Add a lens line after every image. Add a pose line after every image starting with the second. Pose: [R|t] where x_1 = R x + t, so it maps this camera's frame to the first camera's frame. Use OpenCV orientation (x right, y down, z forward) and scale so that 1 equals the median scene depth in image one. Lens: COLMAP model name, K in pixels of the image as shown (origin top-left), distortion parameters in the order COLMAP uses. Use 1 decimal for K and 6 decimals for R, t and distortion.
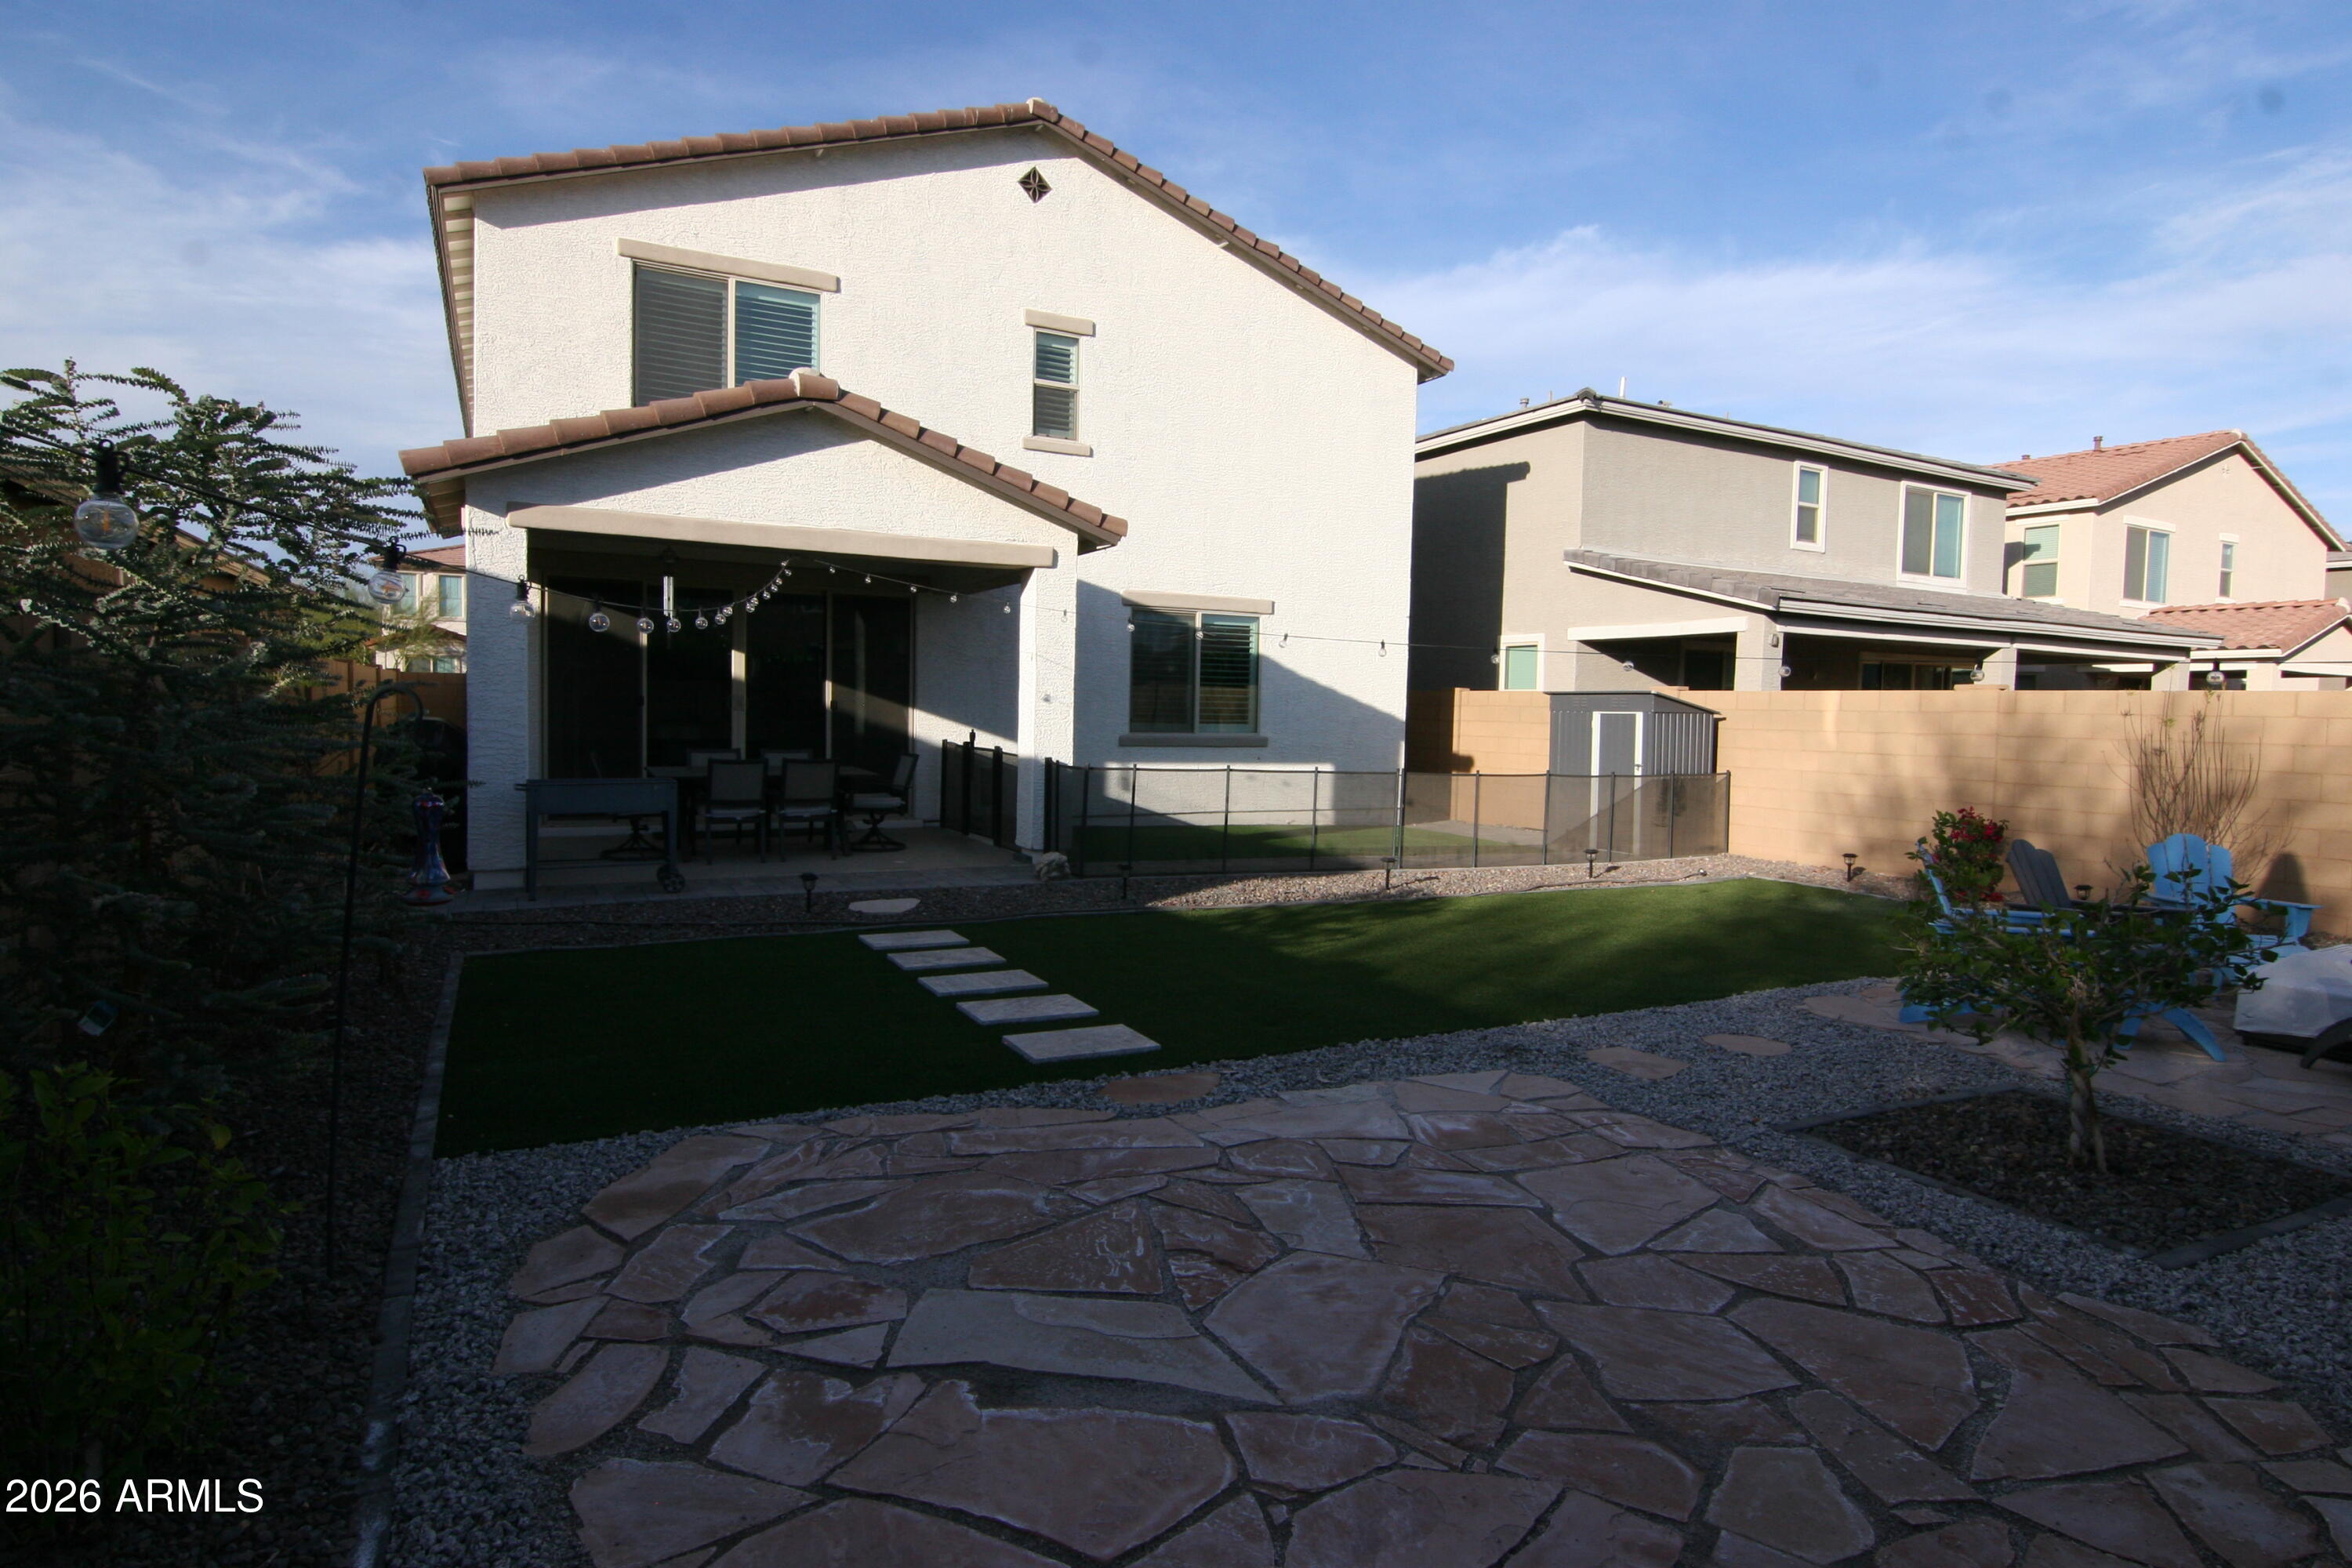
lens RADIAL K [[1252.0, 0, 1175.9], [0, 1252.0, 765.6], [0, 0, 1]] dist [0.001157, -0.017260]
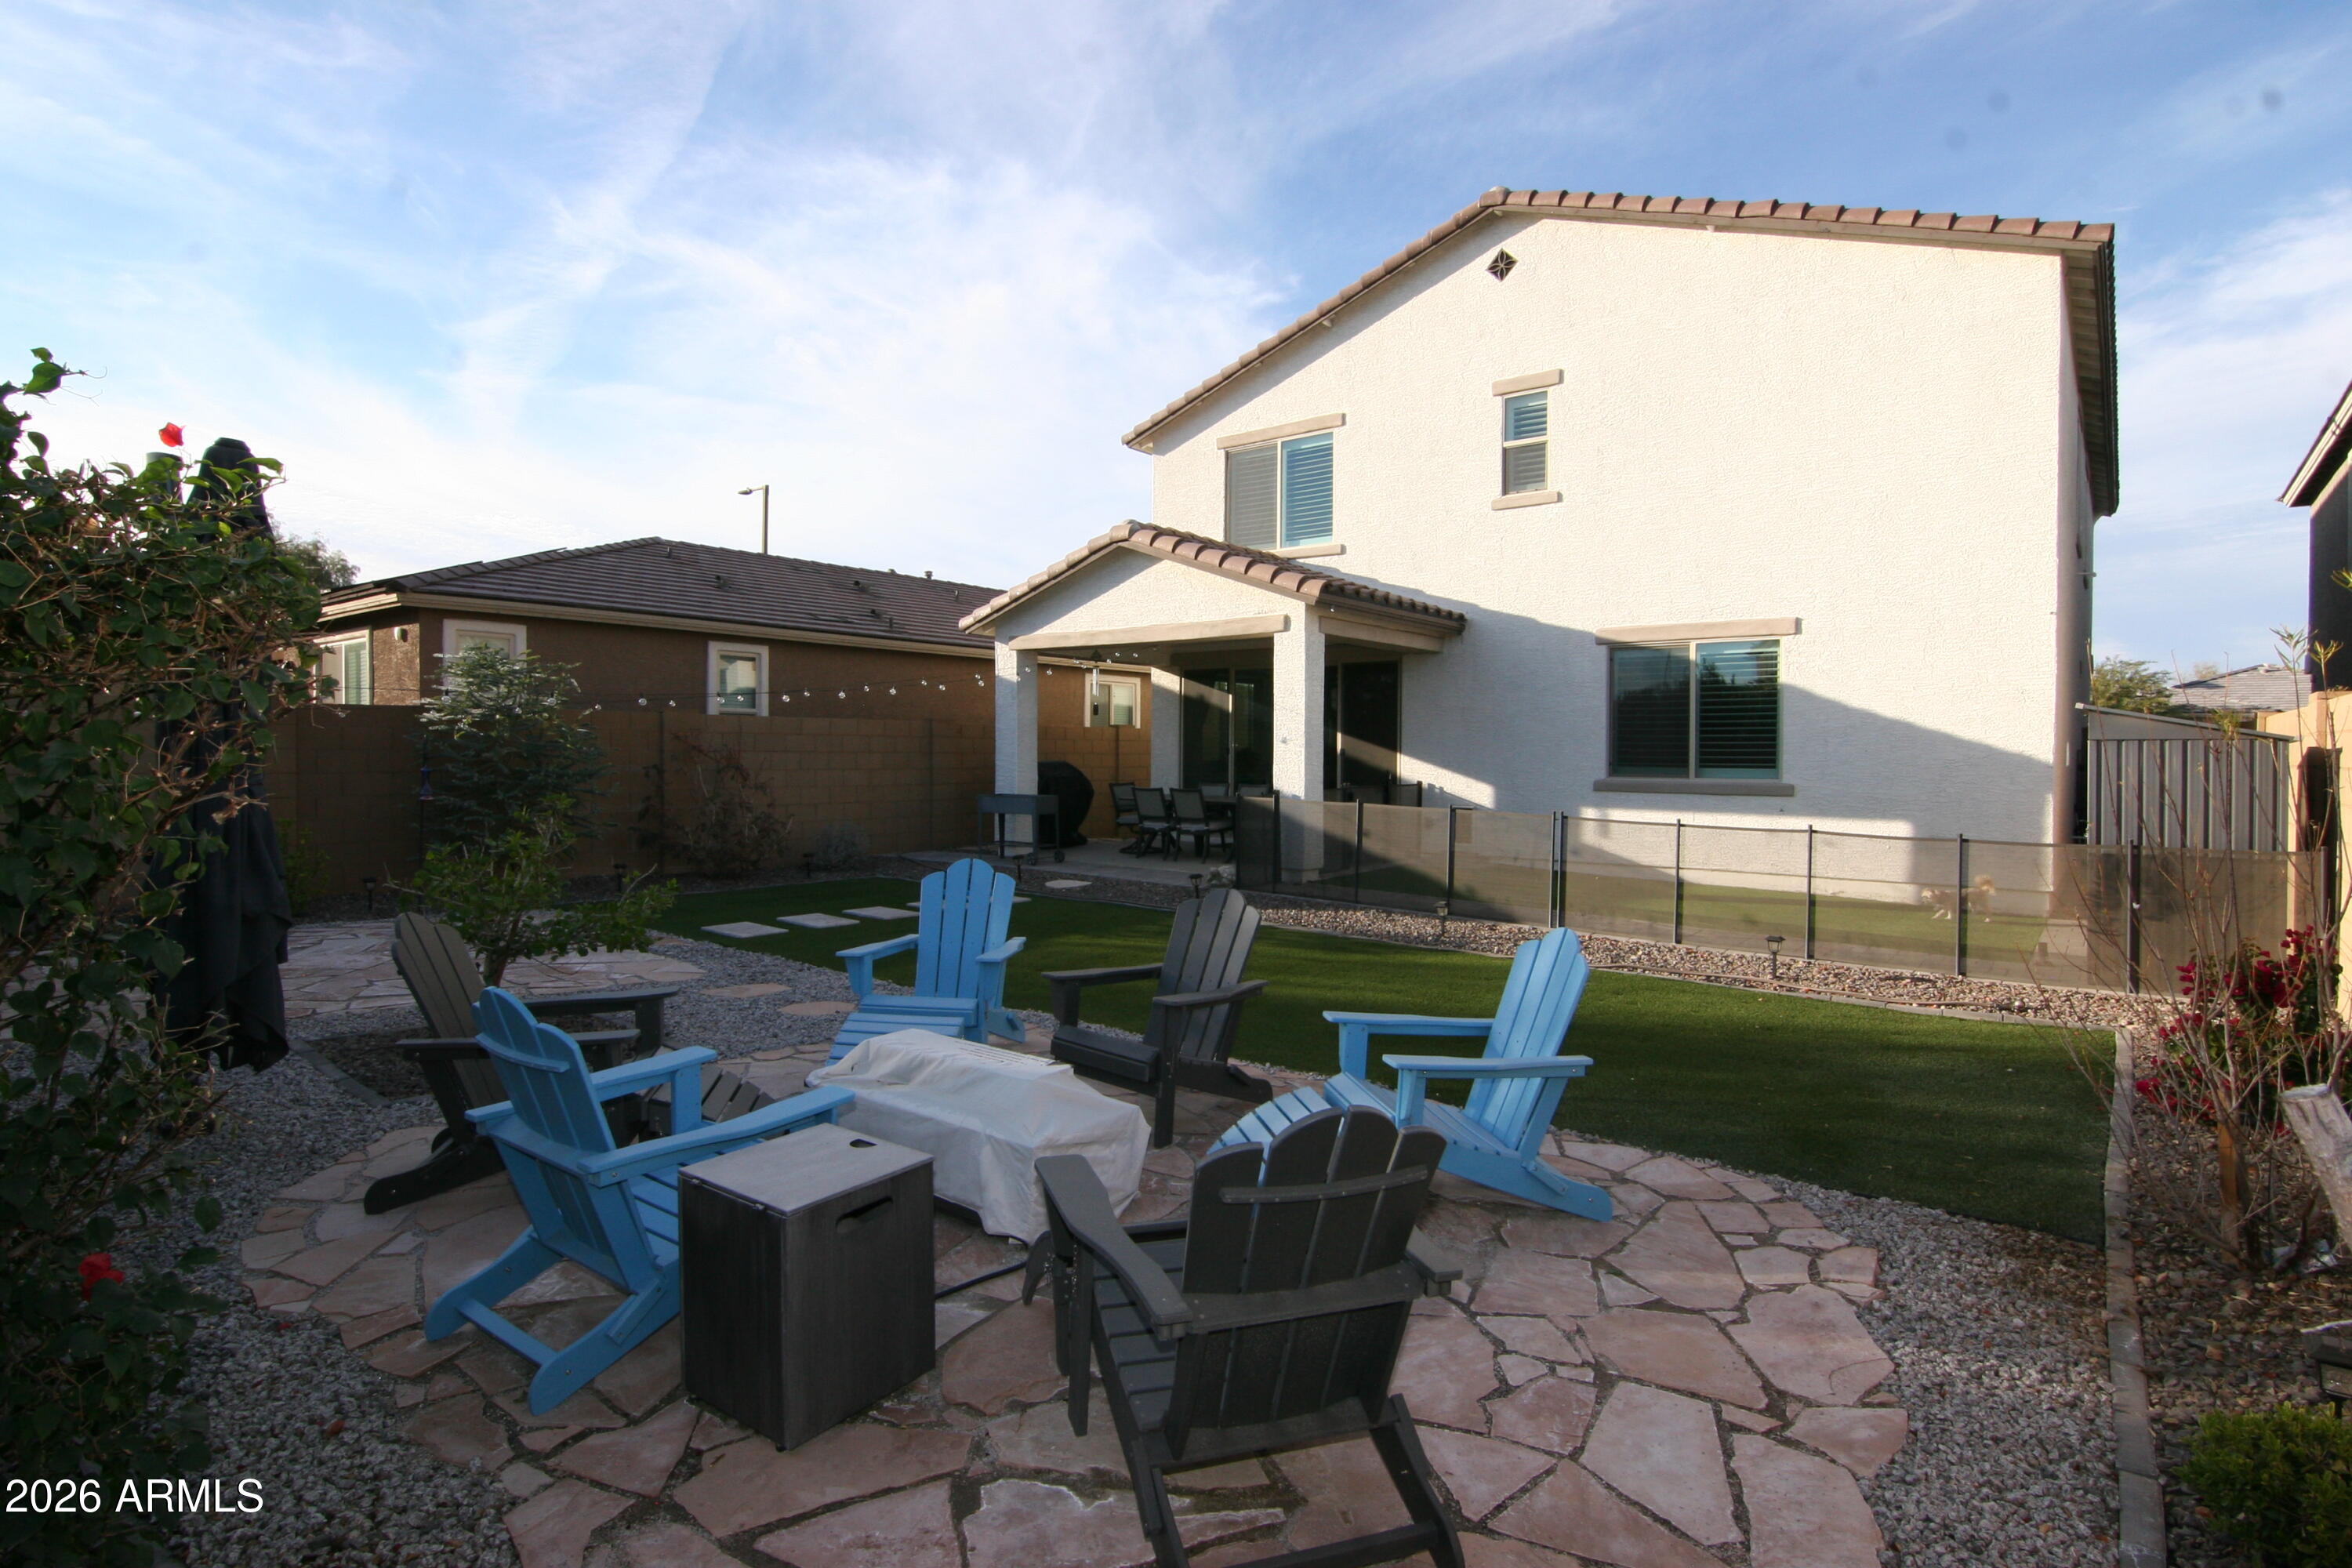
lens RADIAL K [[1189.6, 0, 1173.9], [0, 1189.6, 766.7], [0, 0, 1]] dist [-0.002684, -0.012284]
pose [[0.390240, -0.008009, -0.920678, 2.768620], [-0.043331, 0.998694, -0.027054, 0.018907], [0.919693, 0.050451, 0.389384, 1.431702]]
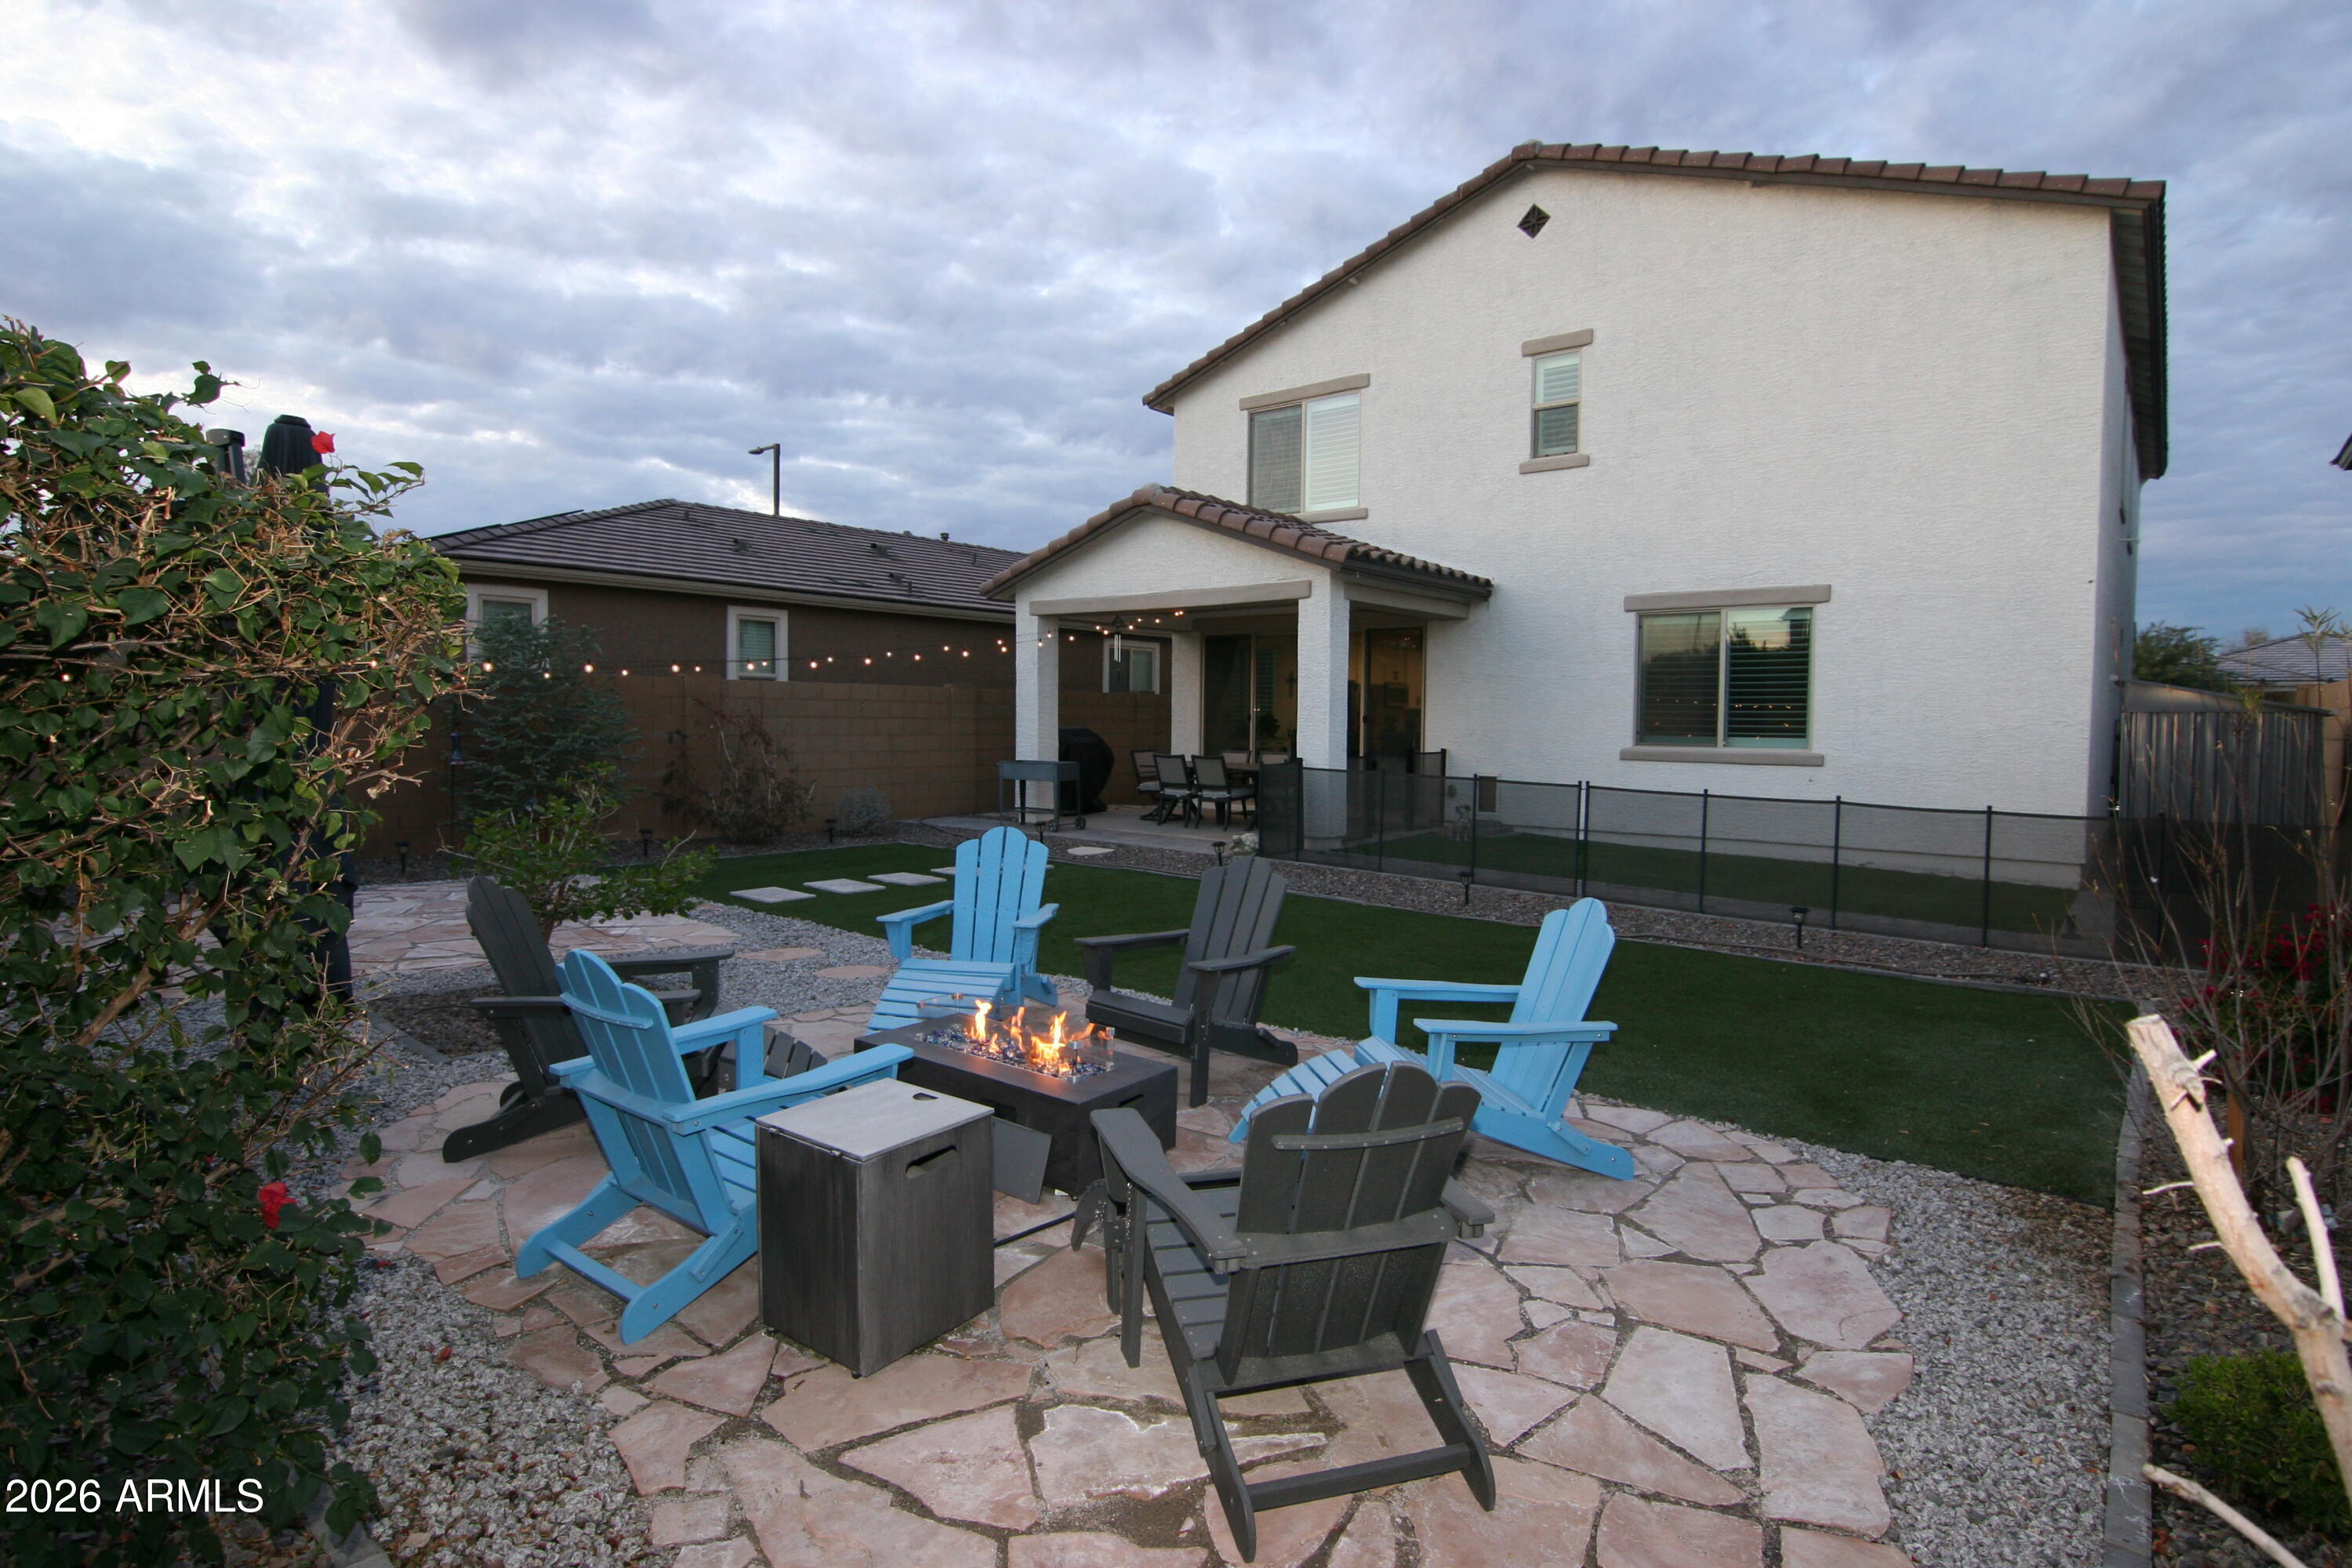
lens RADIAL K [[1213.1, 0, 1171.1], [0, 1213.1, 772.9], [0, 0, 1]] dist [-0.000449, -0.014319]
pose [[0.376893, 0.025348, -0.925910, 2.811859], [-0.047475, 0.998840, 0.008020, 0.013101], [0.925039, 0.040935, 0.377659, 1.387421]]
